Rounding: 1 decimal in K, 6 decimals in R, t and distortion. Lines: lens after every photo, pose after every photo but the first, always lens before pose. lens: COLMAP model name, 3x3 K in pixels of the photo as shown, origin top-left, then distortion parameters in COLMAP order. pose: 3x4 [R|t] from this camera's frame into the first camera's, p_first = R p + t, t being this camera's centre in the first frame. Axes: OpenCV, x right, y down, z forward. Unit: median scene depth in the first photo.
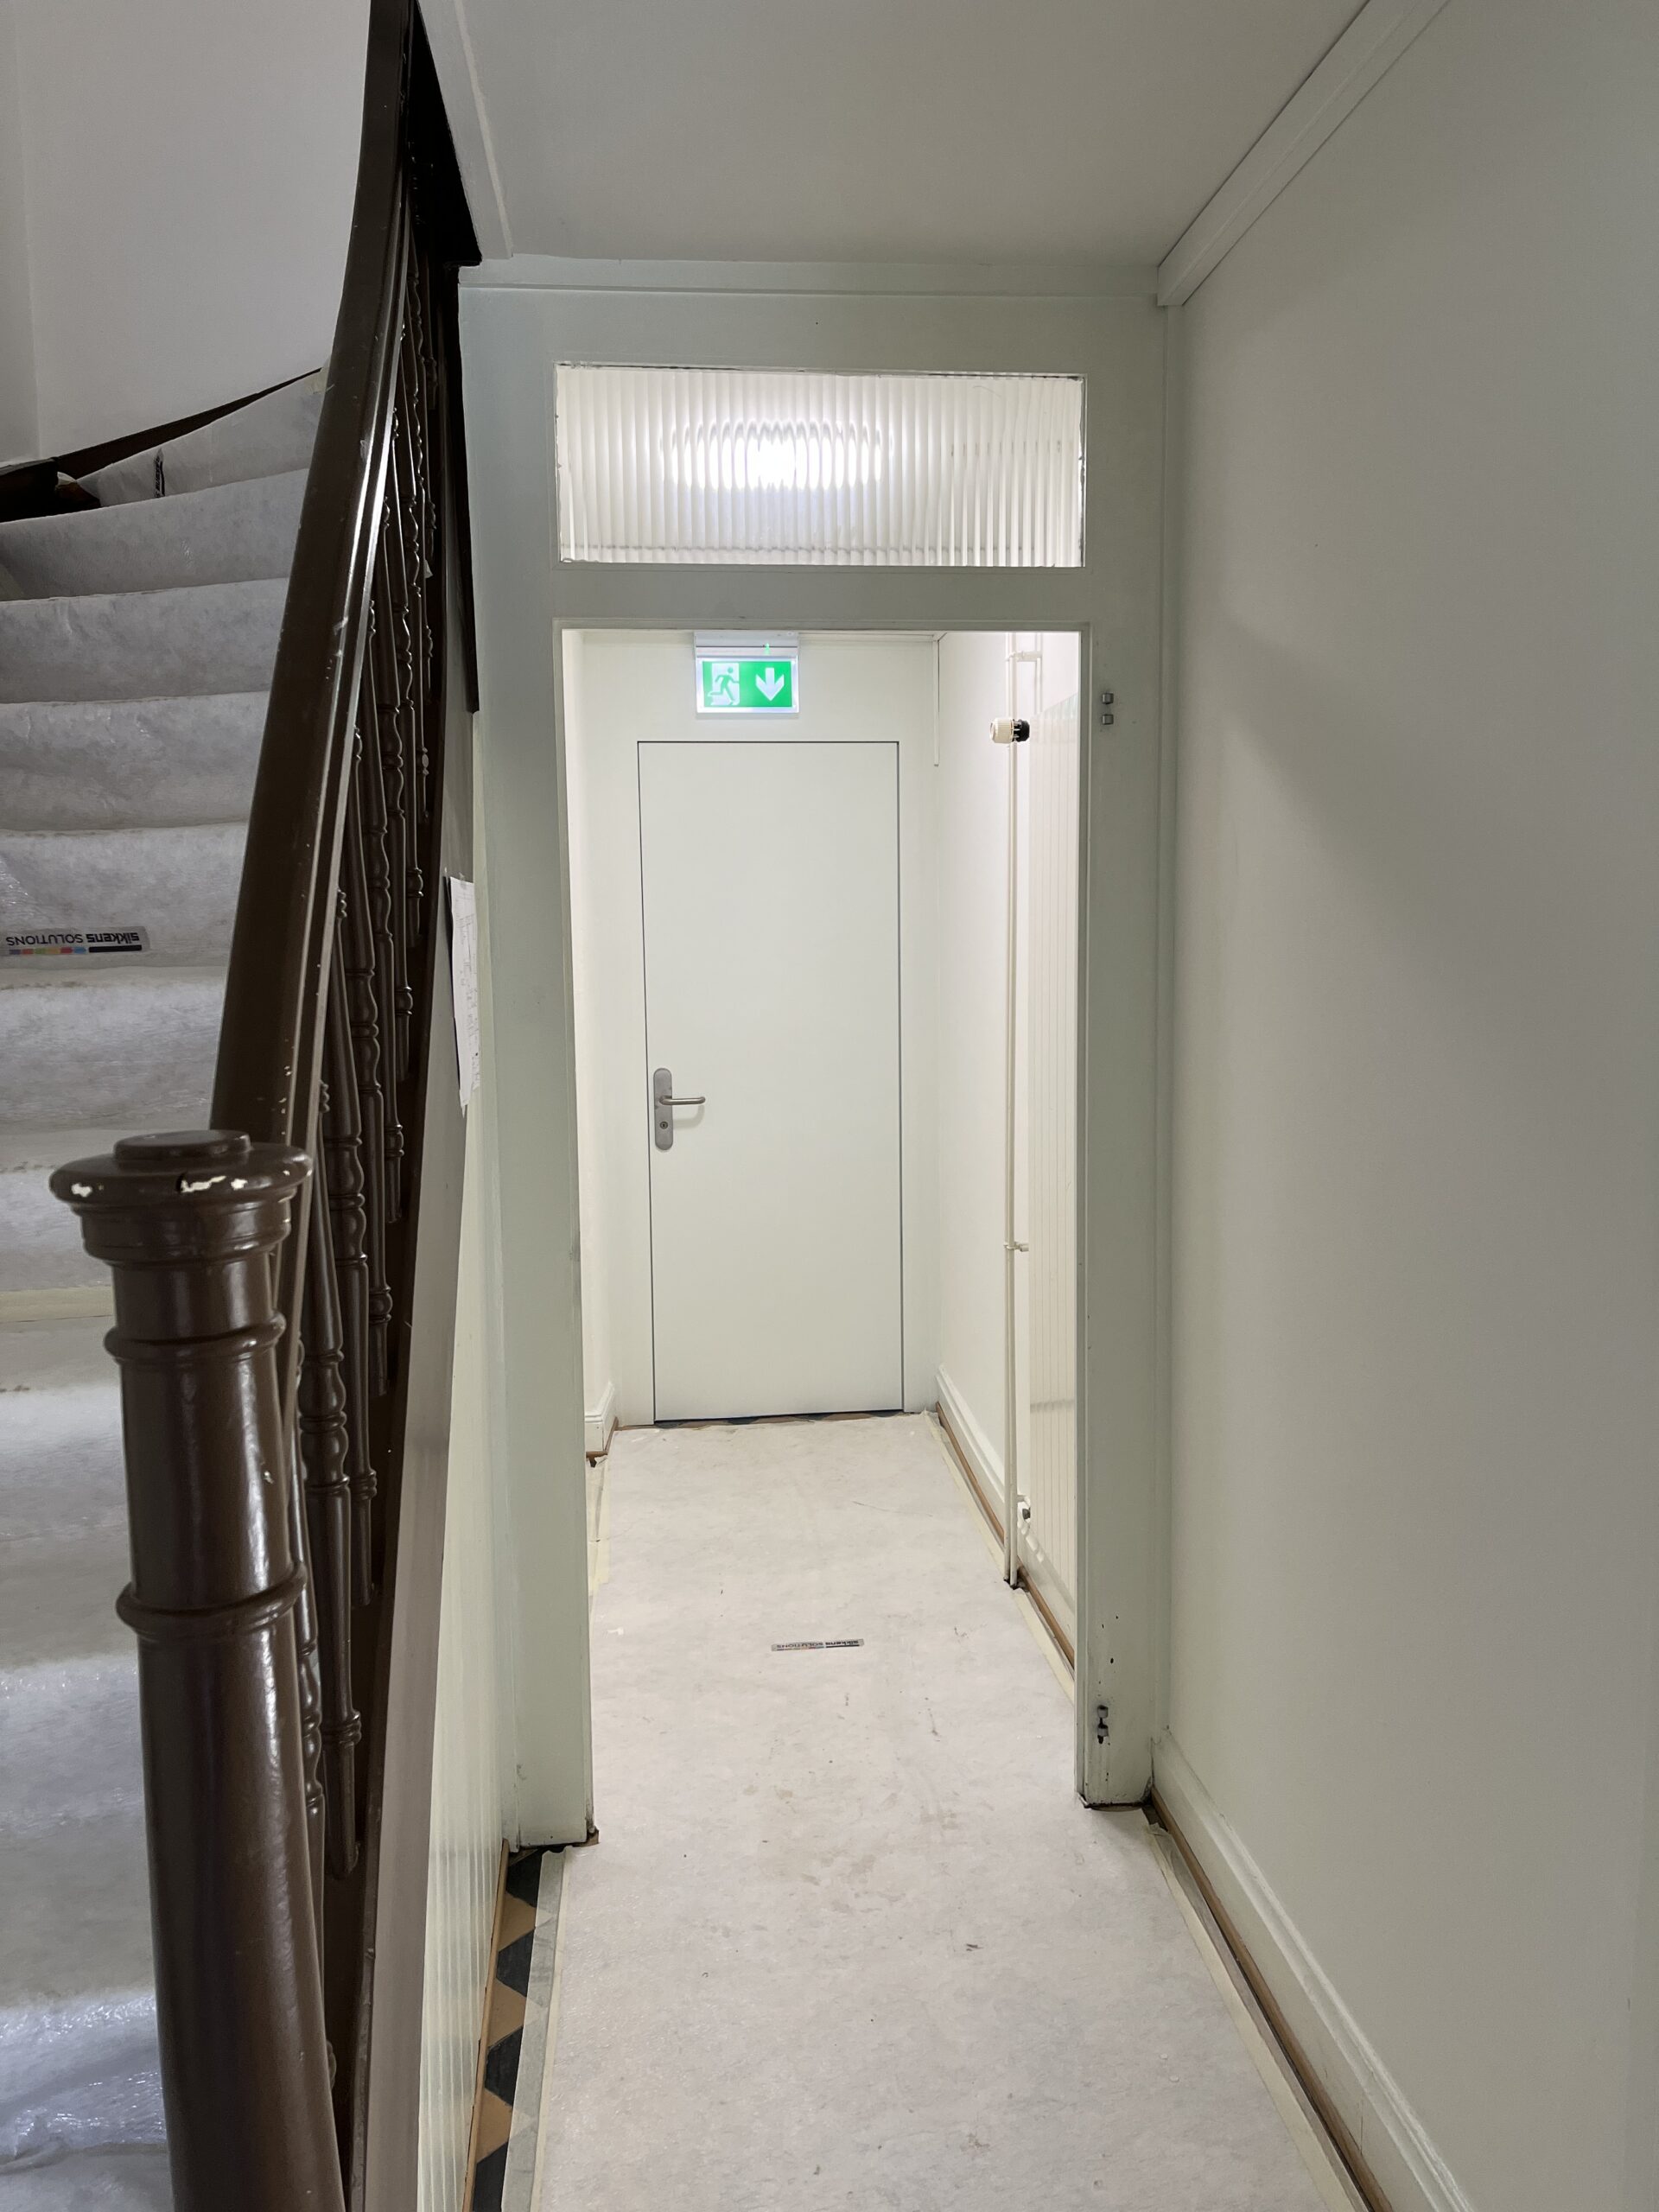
lens RADIAL K [[1659.4, 0, 829.5], [0, 1659.4, 1106.0], [0, 0, 1]] dist [-0.002820, 0.000000]
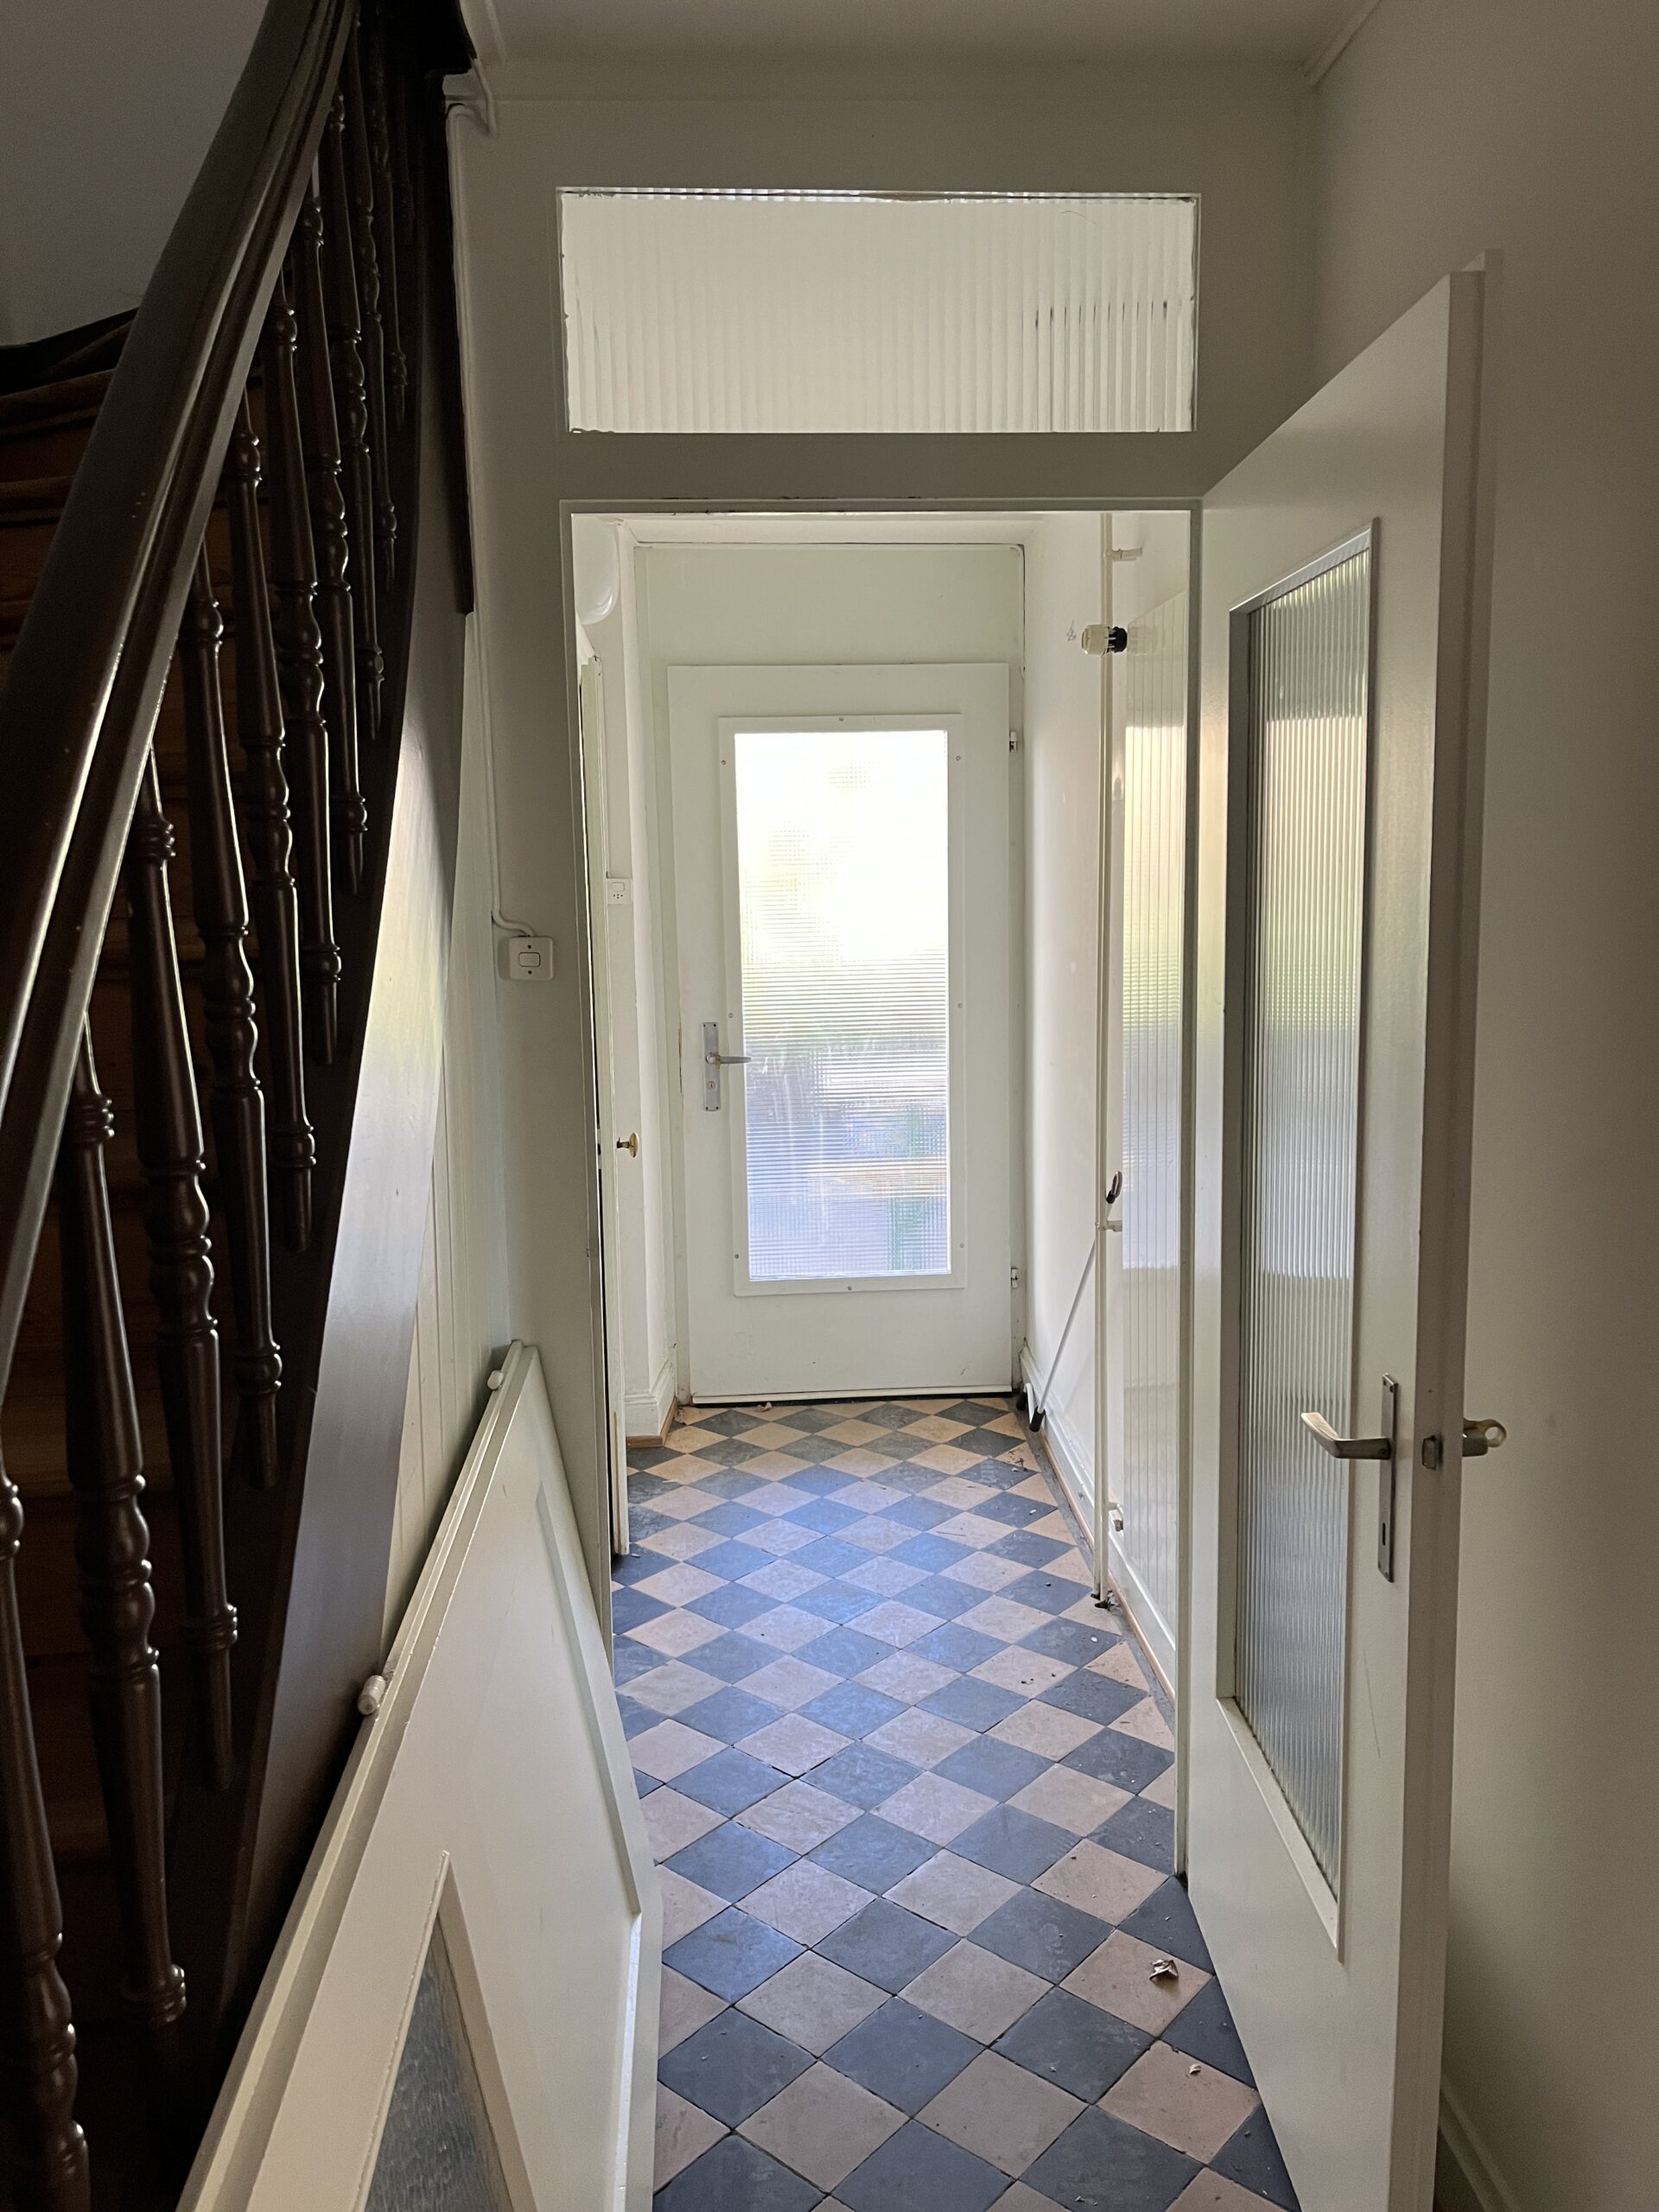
lens RADIAL K [[1717.4, 0, 829.5], [0, 1717.4, 1106.0], [0, 0, 1]] dist [0.010072, 0.003650]
pose [[0.998775, 0.001419, -0.049458, 0.013532], [0.000115, 0.999520, 0.030995, -0.013182], [0.049478, -0.030962, 0.998295, 0.117968]]
